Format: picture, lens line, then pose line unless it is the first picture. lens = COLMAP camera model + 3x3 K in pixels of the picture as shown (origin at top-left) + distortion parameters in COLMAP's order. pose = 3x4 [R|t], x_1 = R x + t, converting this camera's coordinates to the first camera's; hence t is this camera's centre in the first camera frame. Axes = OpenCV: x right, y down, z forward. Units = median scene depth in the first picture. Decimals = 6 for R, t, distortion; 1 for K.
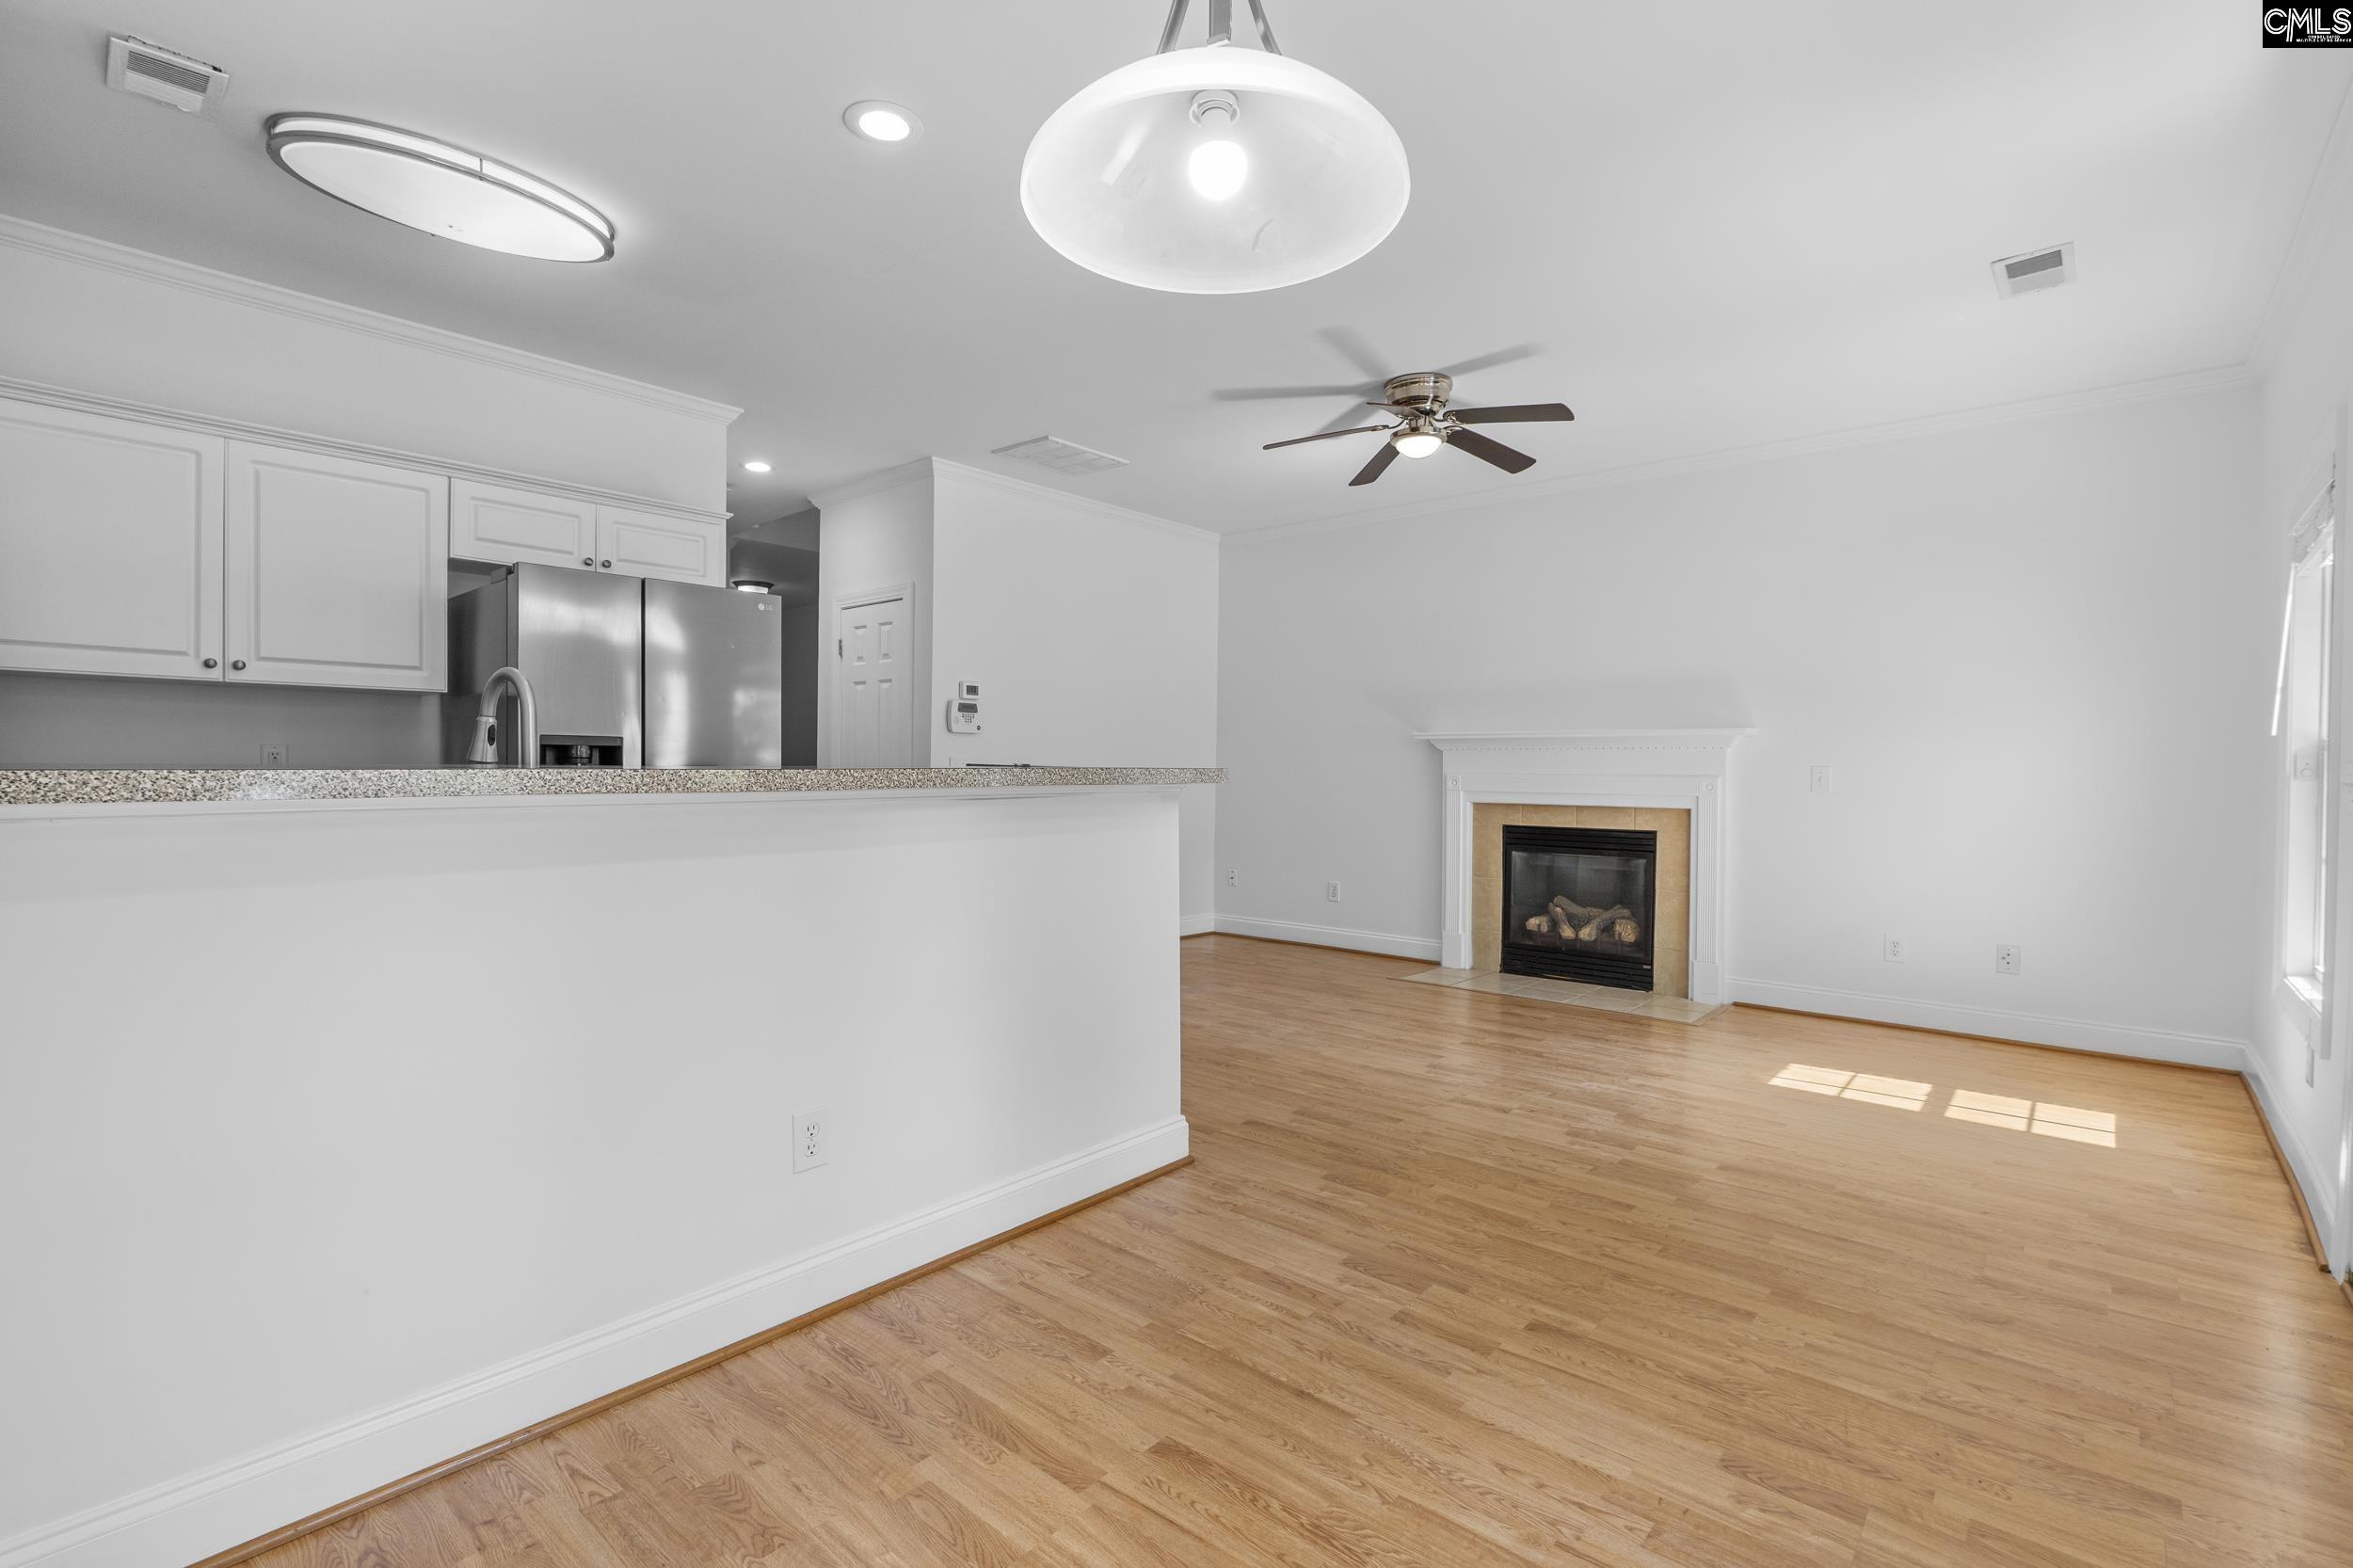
lens RADIAL K [[1081.5, 0, 1175.6], [0, 1081.5, 774.3], [0, 0, 1]] dist [0.001043, 0.000253]
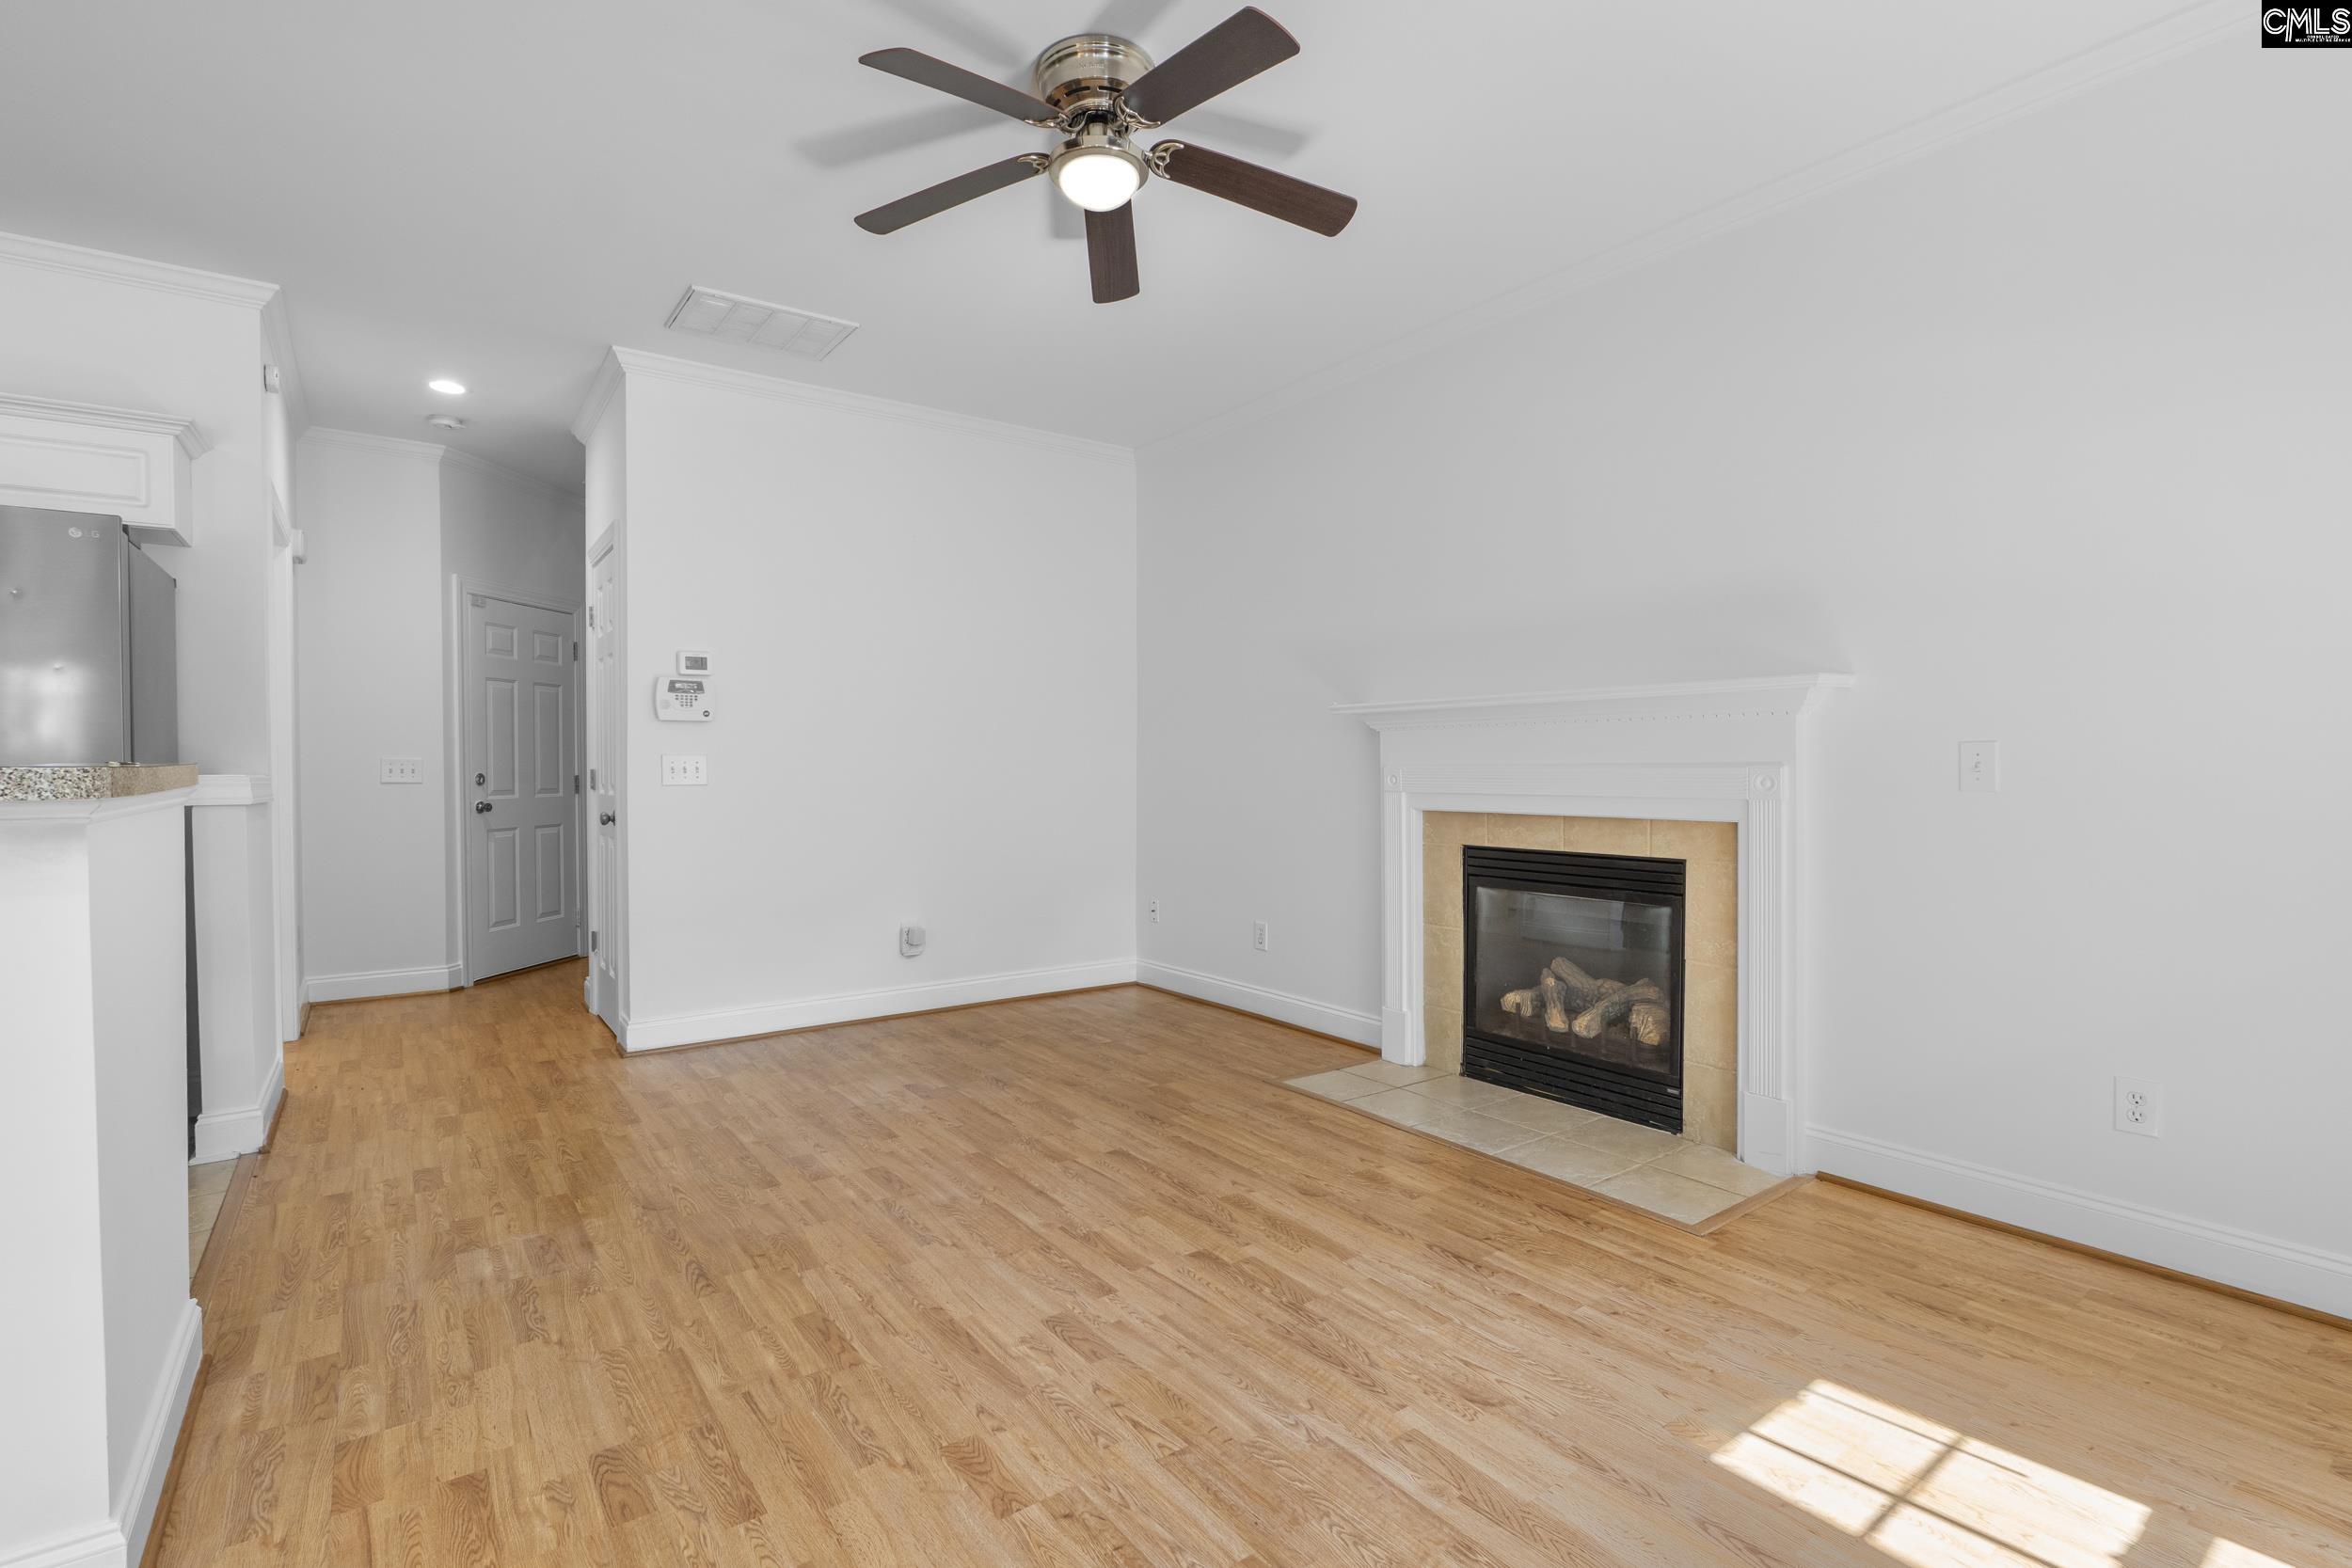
lens RADIAL K [[1078.1, 0, 1165.4], [0, 1078.1, 780.5], [0, 0, 1]] dist [-0.012655, 0.001520]
pose [[0.972504, -0.012493, -0.232549, 0.293907], [0.014384, 0.999876, 0.006441, 0.002262], [0.232440, -0.009609, 0.972563, 0.358270]]
